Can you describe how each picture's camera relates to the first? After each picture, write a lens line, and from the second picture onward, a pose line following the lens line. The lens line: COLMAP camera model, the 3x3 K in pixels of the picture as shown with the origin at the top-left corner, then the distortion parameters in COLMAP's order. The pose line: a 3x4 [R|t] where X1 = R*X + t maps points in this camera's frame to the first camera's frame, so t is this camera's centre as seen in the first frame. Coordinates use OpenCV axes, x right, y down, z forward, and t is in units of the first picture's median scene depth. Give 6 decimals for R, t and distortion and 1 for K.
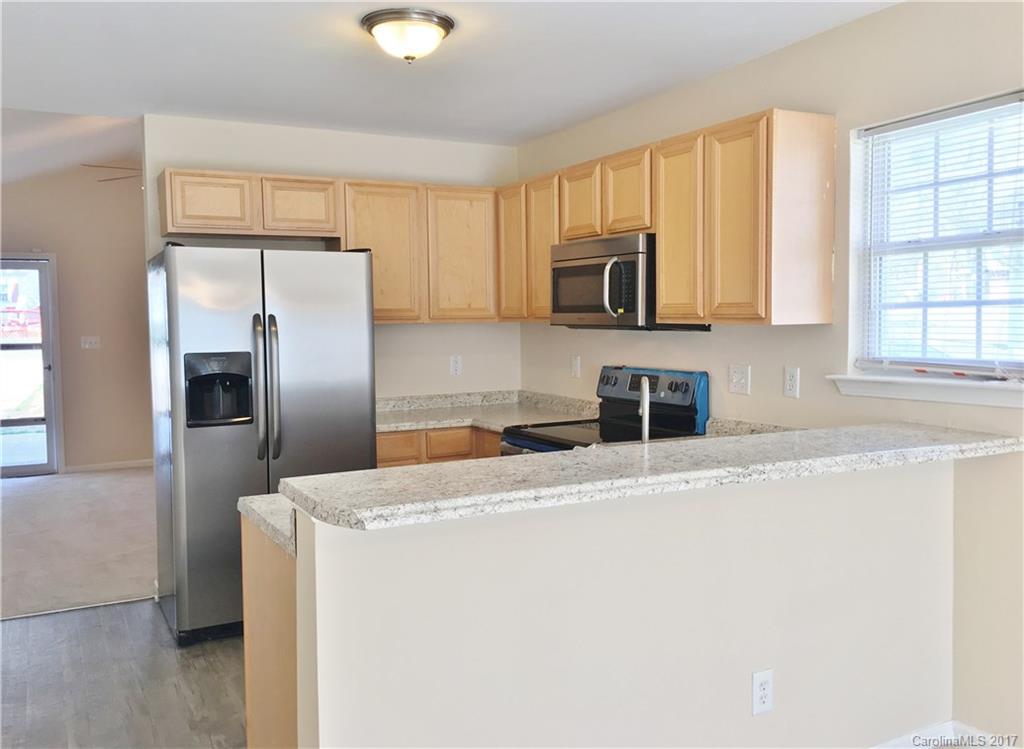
lens RADIAL K [[898.1, 0, 512.0], [0, 898.1, 374.5], [0, 0, 1]] dist [0.073573, -0.005256]
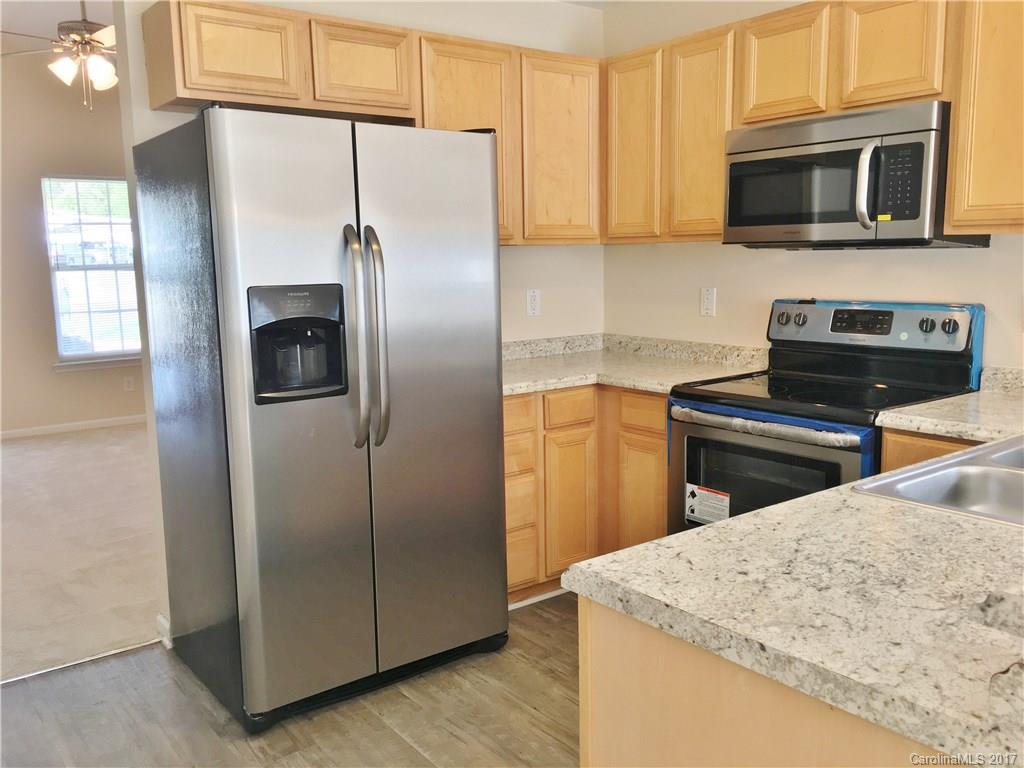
lens RADIAL K [[869.9, 0, 512.0], [0, 869.9, 384.0], [0, 0, 1]] dist [0.091901, -0.130933]
pose [[0.985449, -0.029251, 0.167436, -0.279273], [0.015715, 0.996541, 0.081601, -0.002702], [-0.169244, -0.077782, 0.982500, 0.365226]]
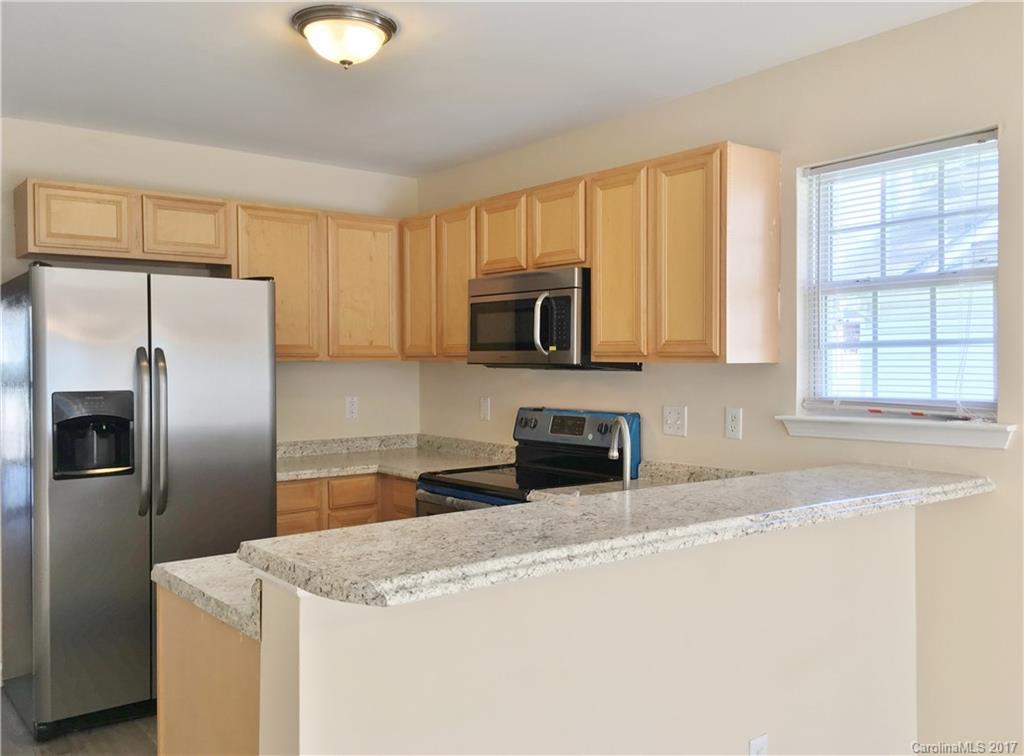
lens RADIAL K [[887.4, 0, 512.0], [0, 887.4, 378.0], [0, 0, 1]] dist [0.098513, -0.120777]
pose [[0.983641, 0.006215, 0.180034, -0.088709], [0.002292, 0.998892, -0.047004, 0.004120], [-0.180127, 0.046647, 0.982537, 0.089805]]
